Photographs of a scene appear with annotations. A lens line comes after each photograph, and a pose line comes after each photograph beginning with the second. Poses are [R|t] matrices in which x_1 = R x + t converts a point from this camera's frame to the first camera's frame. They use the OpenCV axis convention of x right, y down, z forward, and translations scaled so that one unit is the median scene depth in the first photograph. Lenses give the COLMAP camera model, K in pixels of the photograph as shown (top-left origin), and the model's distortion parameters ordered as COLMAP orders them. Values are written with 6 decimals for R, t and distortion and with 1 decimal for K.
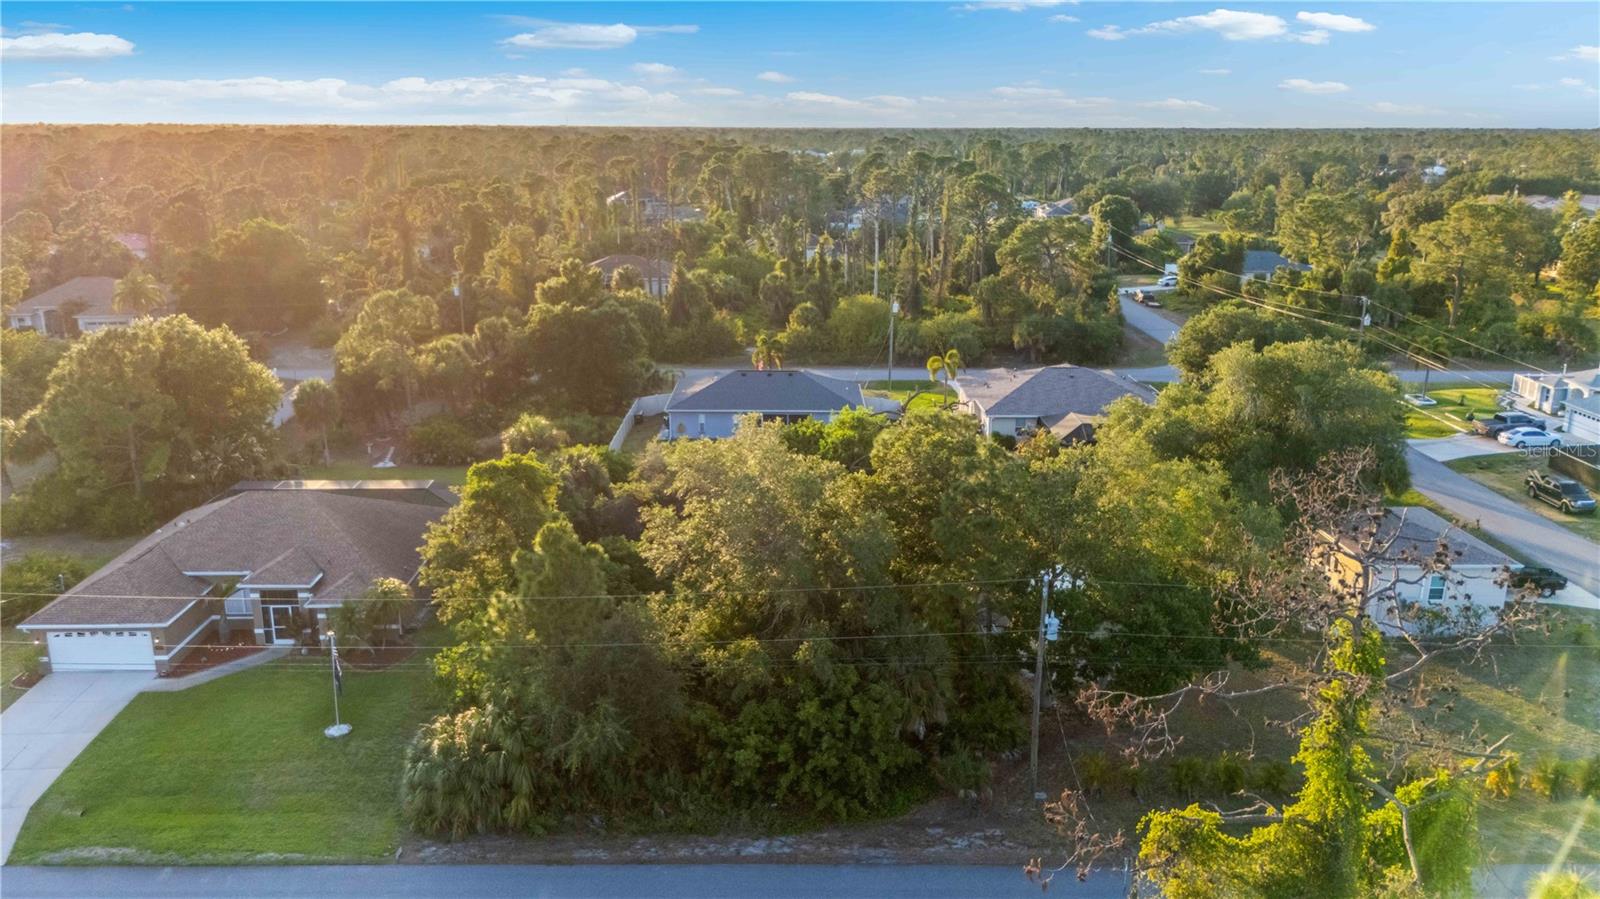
lens RADIAL K [[1193.9, 0, 800.0], [0, 1193.9, 449.5], [0, 0, 1]] dist [0.055247, -0.065552]
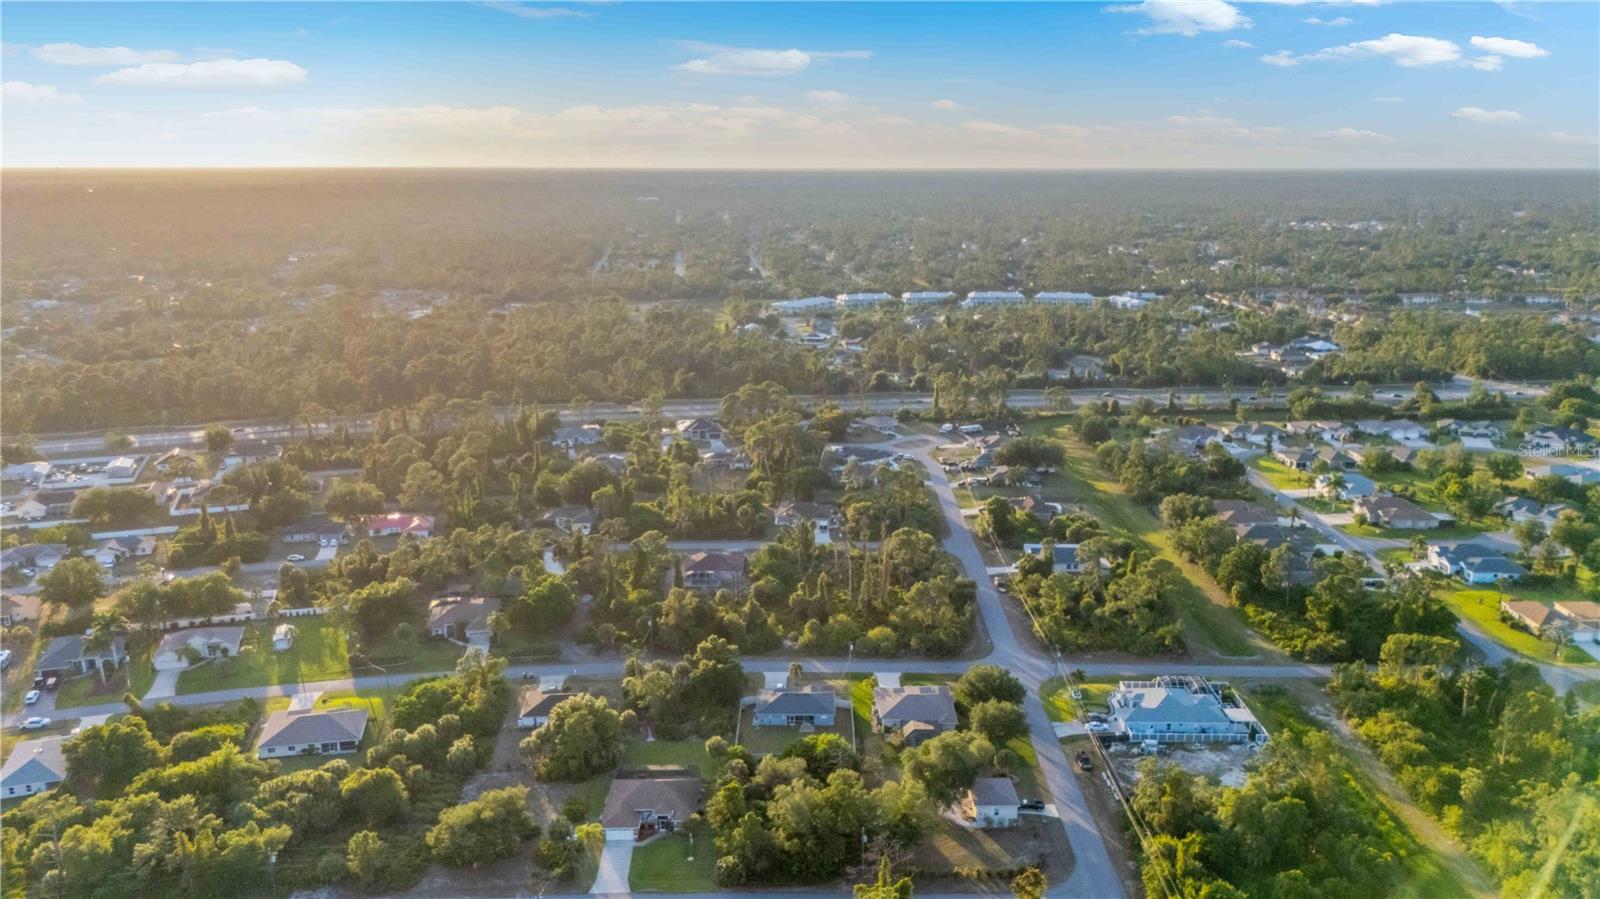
lens RADIAL K [[1202.5, 0, 800.0], [0, 1202.5, 449.5], [0, 0, 1]] dist [0.063638, -0.082934]
pose [[0.999915, -0.000693, -0.013032, 0.029376], [0.000355, 0.999664, -0.025932, -1.095736], [0.013045, 0.025926, 0.999579, -3.268112]]
